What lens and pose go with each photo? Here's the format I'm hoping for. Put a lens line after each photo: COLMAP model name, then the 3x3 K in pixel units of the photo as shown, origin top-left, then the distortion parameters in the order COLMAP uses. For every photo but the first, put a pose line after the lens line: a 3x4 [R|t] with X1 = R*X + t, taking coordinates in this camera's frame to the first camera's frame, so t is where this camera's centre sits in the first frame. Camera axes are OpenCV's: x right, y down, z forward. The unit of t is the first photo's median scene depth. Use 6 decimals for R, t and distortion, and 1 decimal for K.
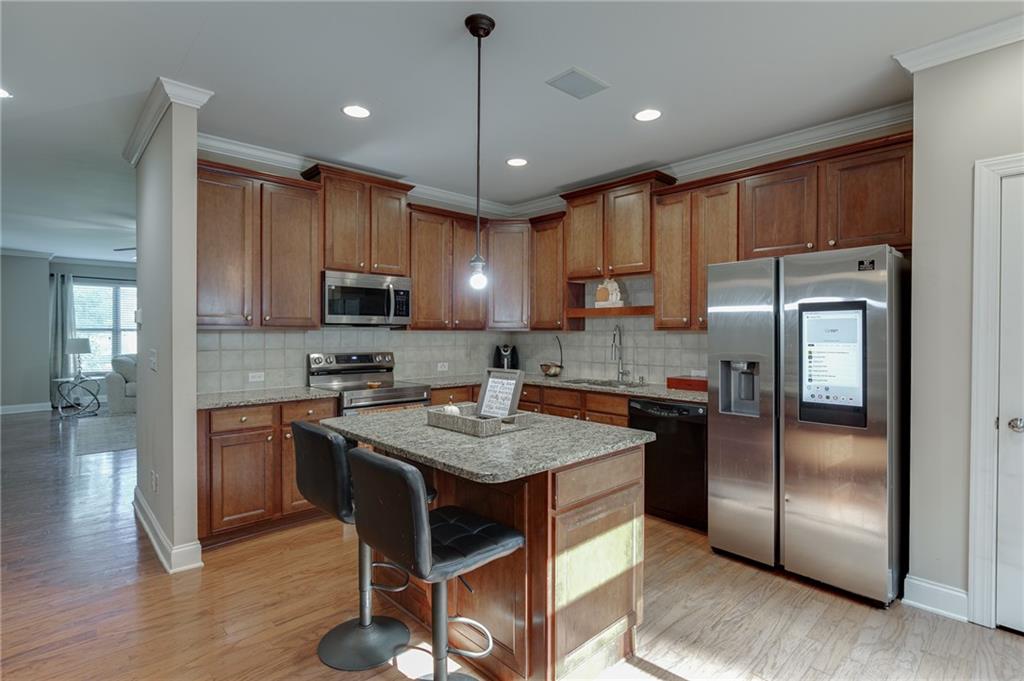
lens RADIAL K [[498.6, 0, 509.9], [0, 498.6, 334.0], [0, 0, 1]] dist [-0.000914, 0.000087]
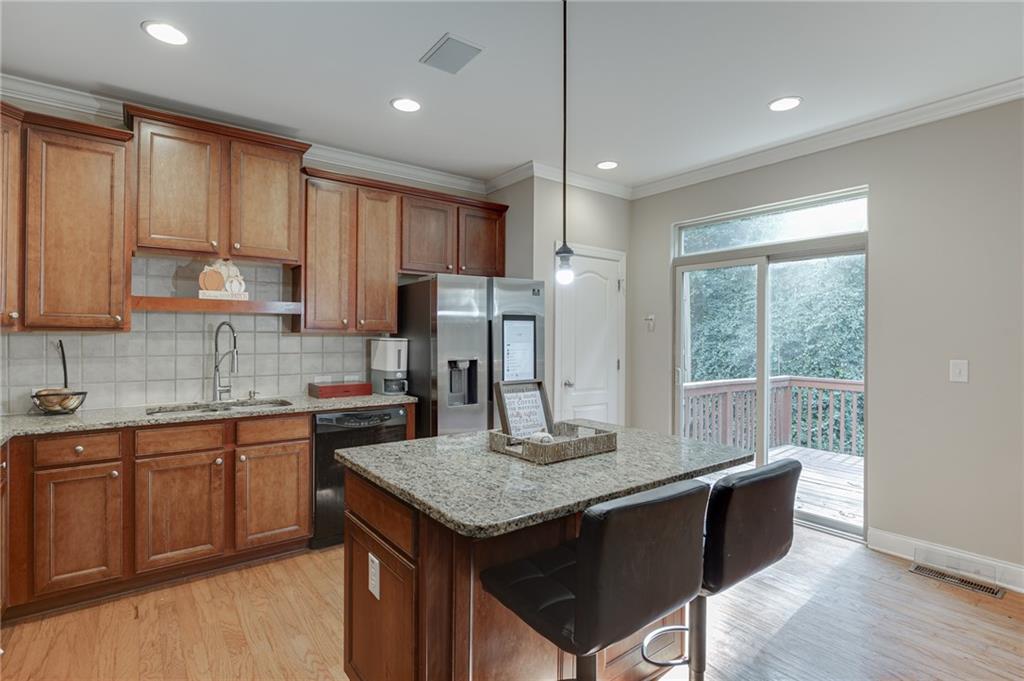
lens RADIAL K [[498.6, 0, 502.8], [0, 498.6, 334.6], [0, 0, 1]] dist [-0.000914, 0.000087]
pose [[0.115226, -0.001600, 0.993338, -0.469865], [-0.002385, 0.999995, 0.001887, -0.005638], [-0.993336, -0.002586, 0.115222, 0.522927]]
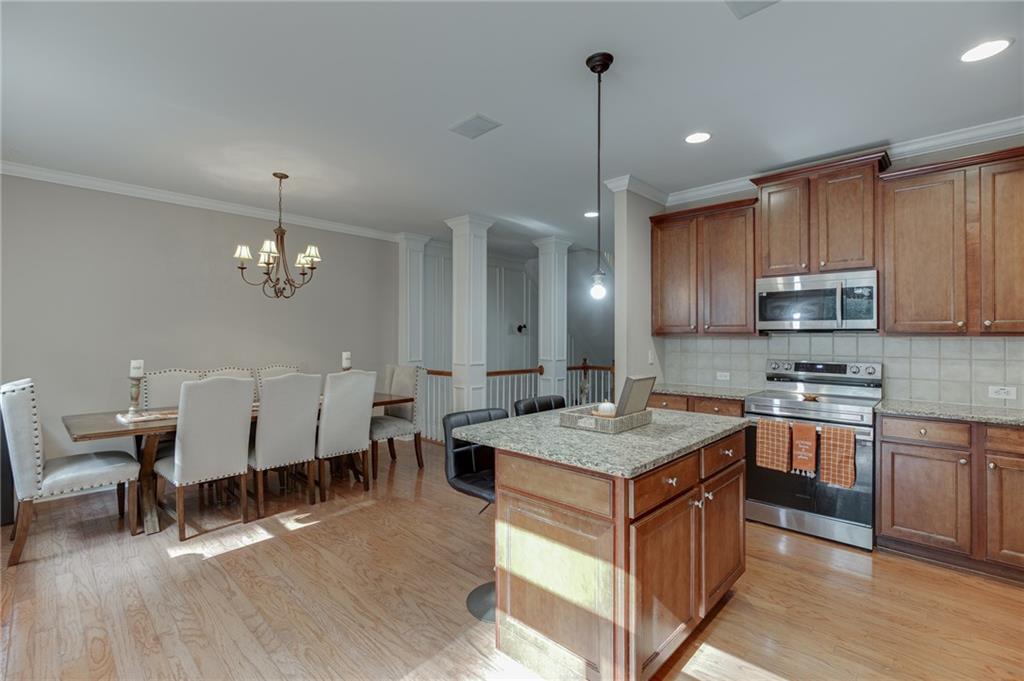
lens RADIAL K [[460.5, 0, 511.8], [0, 460.5, 335.2], [0, 0, 1]] dist [-0.015238, 0.004572]
pose [[0.051820, -0.005779, -0.998640, 0.489624], [-0.006233, 0.999962, -0.006110, -0.001084], [0.998637, 0.006541, 0.051782, 0.389049]]
